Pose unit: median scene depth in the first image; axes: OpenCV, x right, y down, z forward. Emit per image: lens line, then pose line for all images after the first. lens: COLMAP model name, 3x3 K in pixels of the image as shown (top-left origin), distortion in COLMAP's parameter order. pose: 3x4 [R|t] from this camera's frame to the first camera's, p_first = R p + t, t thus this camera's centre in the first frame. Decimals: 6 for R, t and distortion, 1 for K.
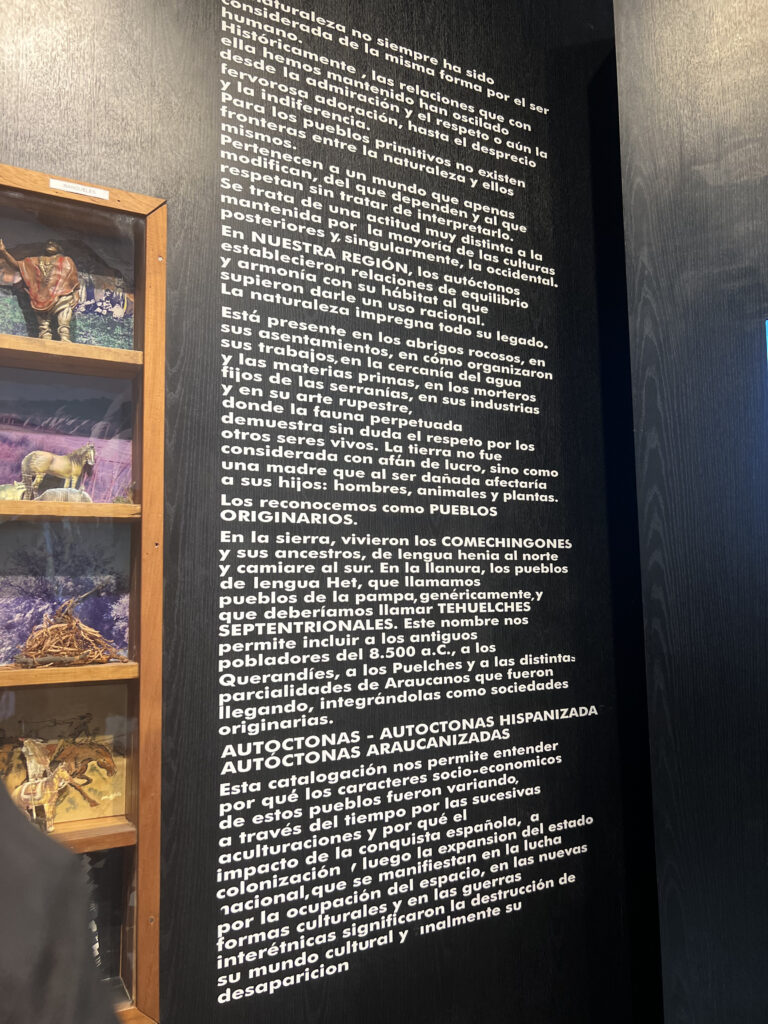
lens RADIAL K [[788.0, 0, 382.0], [0, 788.0, 514.5], [0, 0, 1]] dist [0.029254, -0.026031]
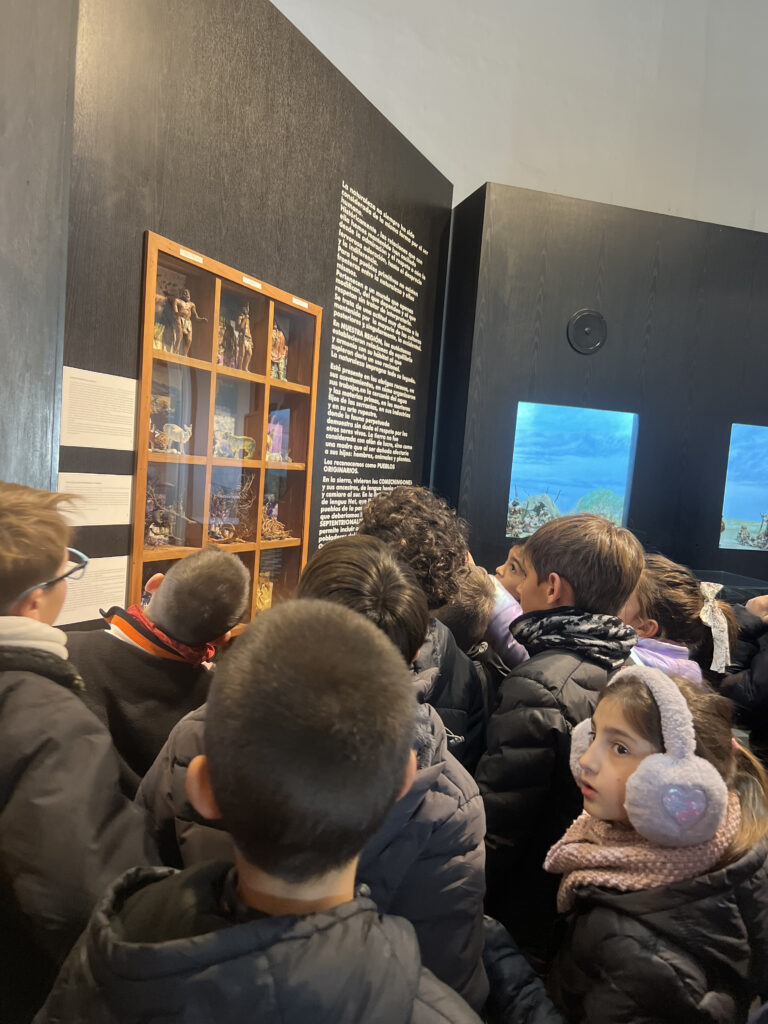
lens RADIAL K [[788.0, 0, 381.7], [0, 788.0, 516.2], [0, 0, 1]] dist [0.029254, -0.026031]
pose [[0.803453, 0.041545, 0.593917, -1.219020], [-0.150441, 0.979357, 0.135010, -0.167172], [-0.576048, -0.197824, 0.793117, -0.695950]]
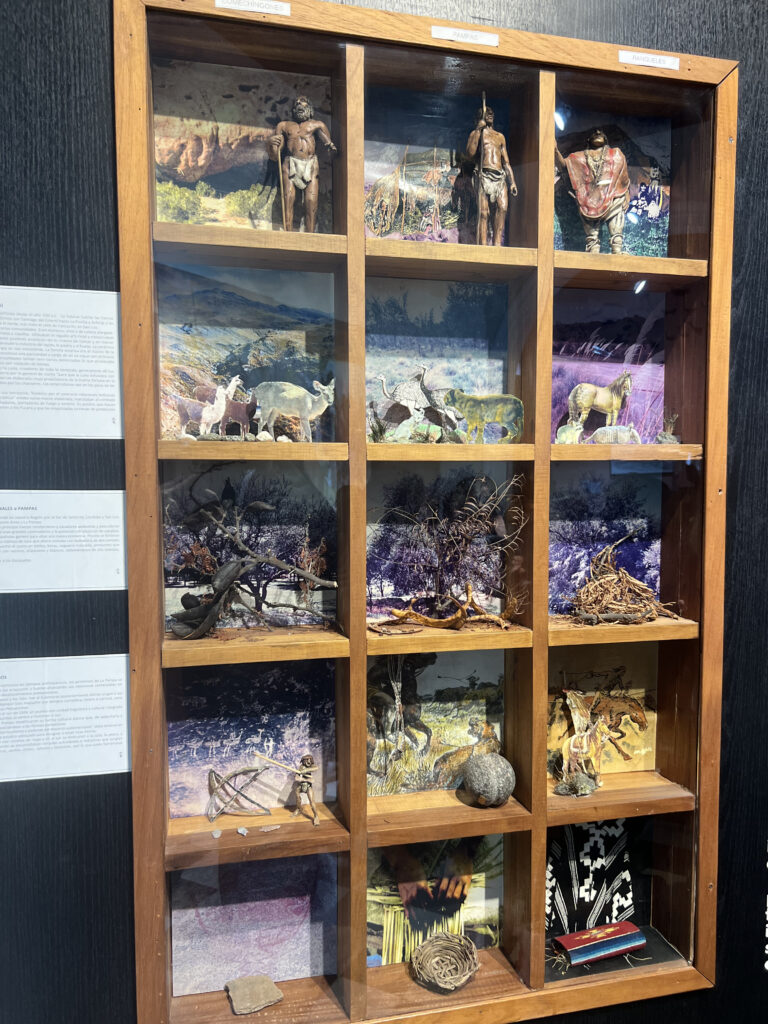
lens RADIAL K [[788.0, 0, 376.5], [0, 788.0, 520.2], [0, 0, 1]] dist [0.029254, -0.026031]
pose [[0.968847, 0.032532, -0.245514, -0.389866], [0.009779, 0.985537, 0.169180, -0.072833], [0.247467, -0.166310, 0.954516, 0.057634]]
